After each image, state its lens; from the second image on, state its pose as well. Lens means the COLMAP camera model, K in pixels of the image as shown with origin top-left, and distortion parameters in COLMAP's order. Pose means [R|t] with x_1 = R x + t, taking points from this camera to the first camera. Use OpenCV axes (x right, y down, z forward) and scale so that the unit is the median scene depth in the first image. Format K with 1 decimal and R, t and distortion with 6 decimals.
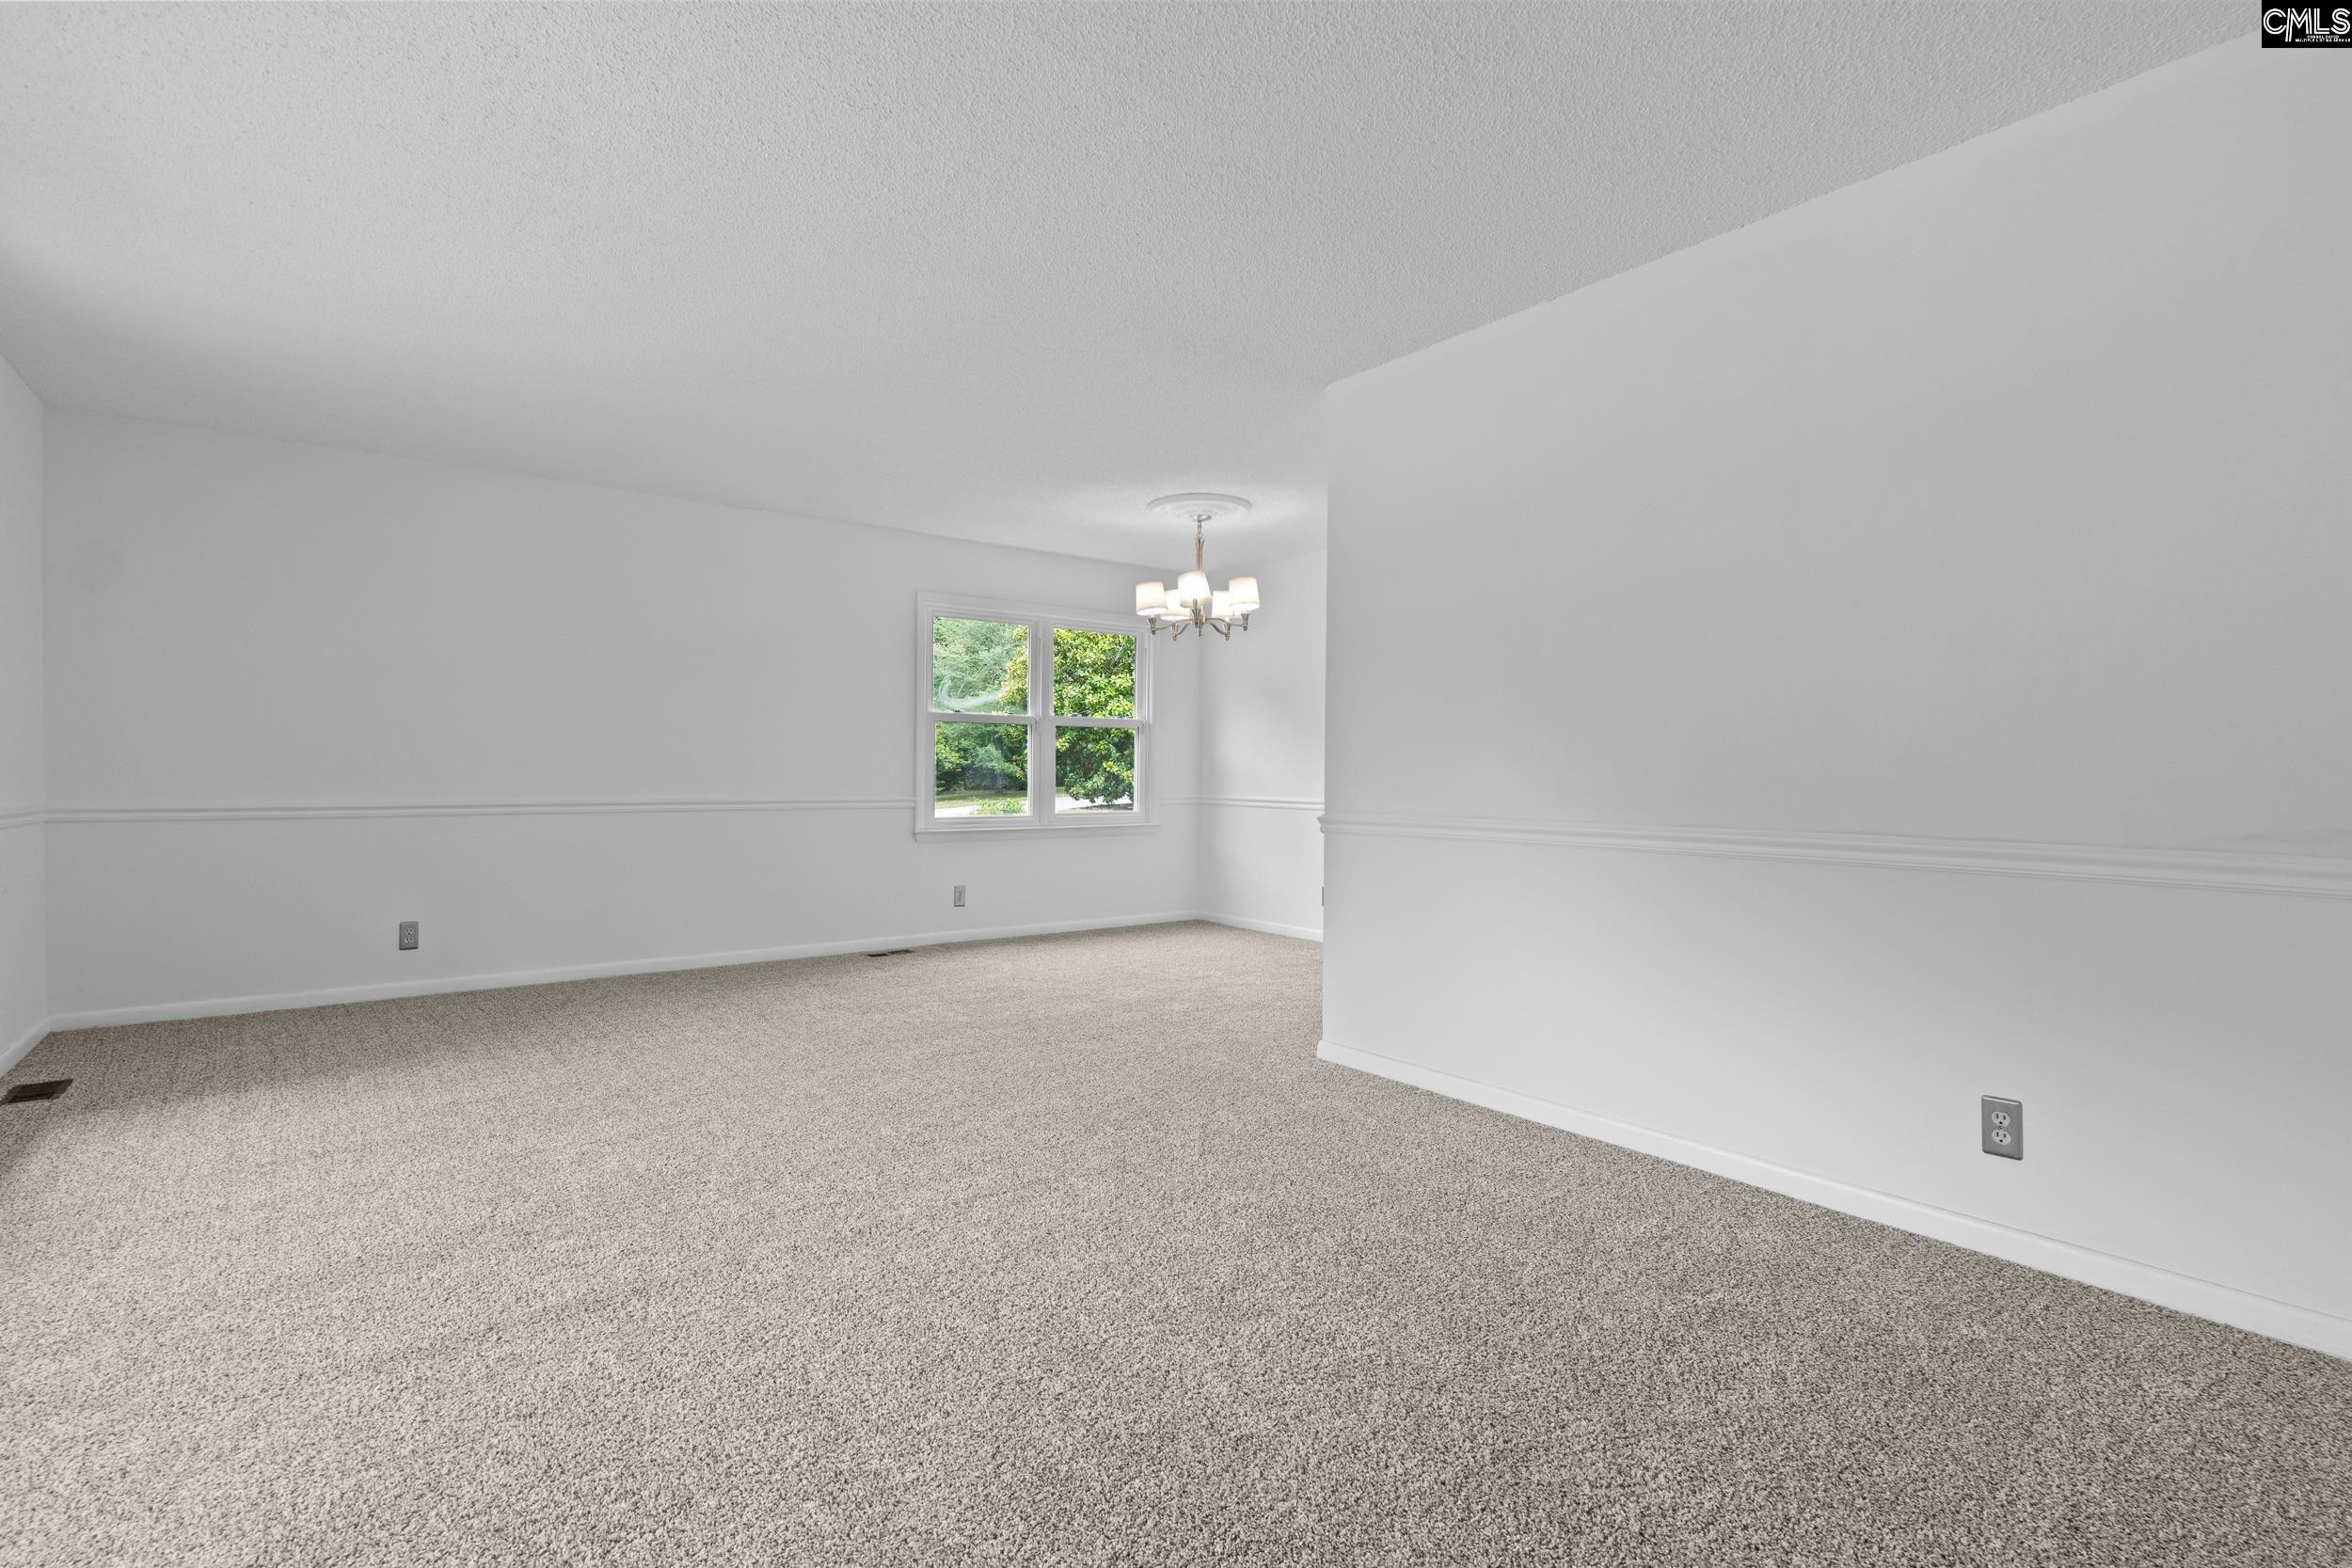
lens RADIAL K [[1079.0, 0, 1161.2], [0, 1079.0, 793.9], [0, 0, 1]] dist [-0.005946, 0.000927]
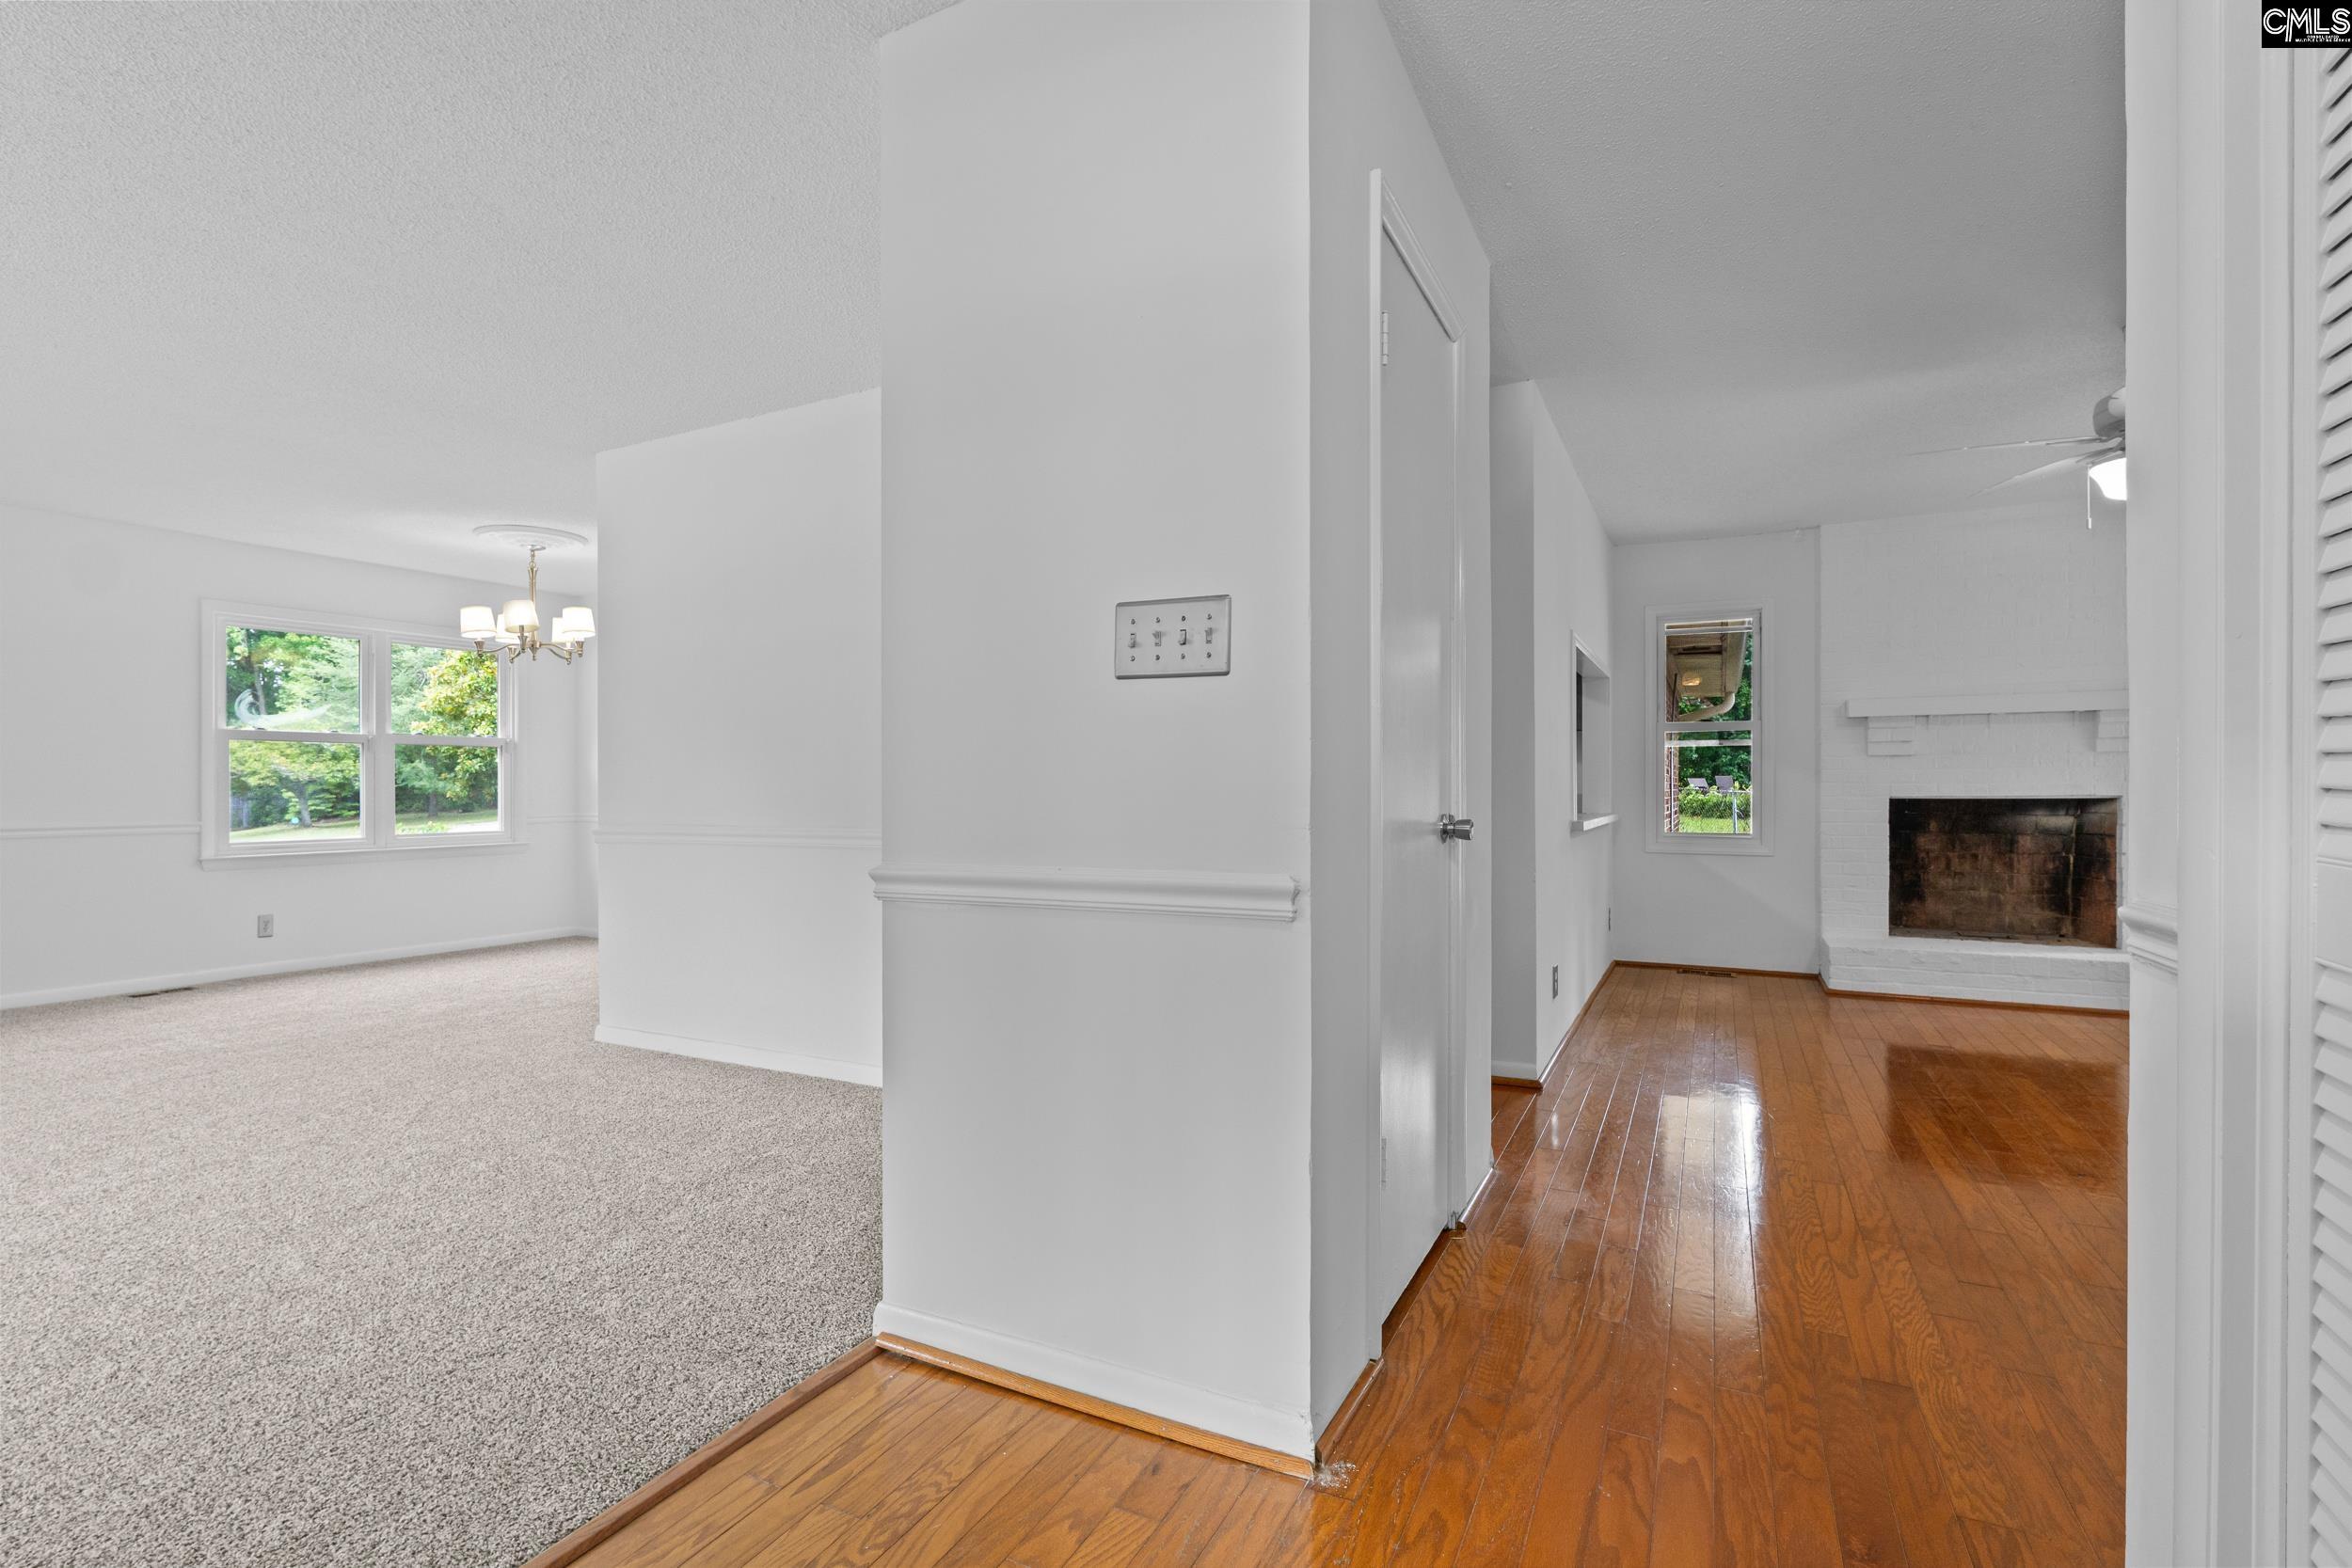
lens RADIAL K [[1079.0, 0, 1158.2], [0, 1079.0, 791.1], [0, 0, 1]] dist [-0.005946, 0.000927]
pose [[0.908341, -0.013519, 0.418013, 0.149146], [0.020036, 0.999736, -0.011204, 0.004289], [-0.417751, 0.018552, 0.908372, -0.199194]]
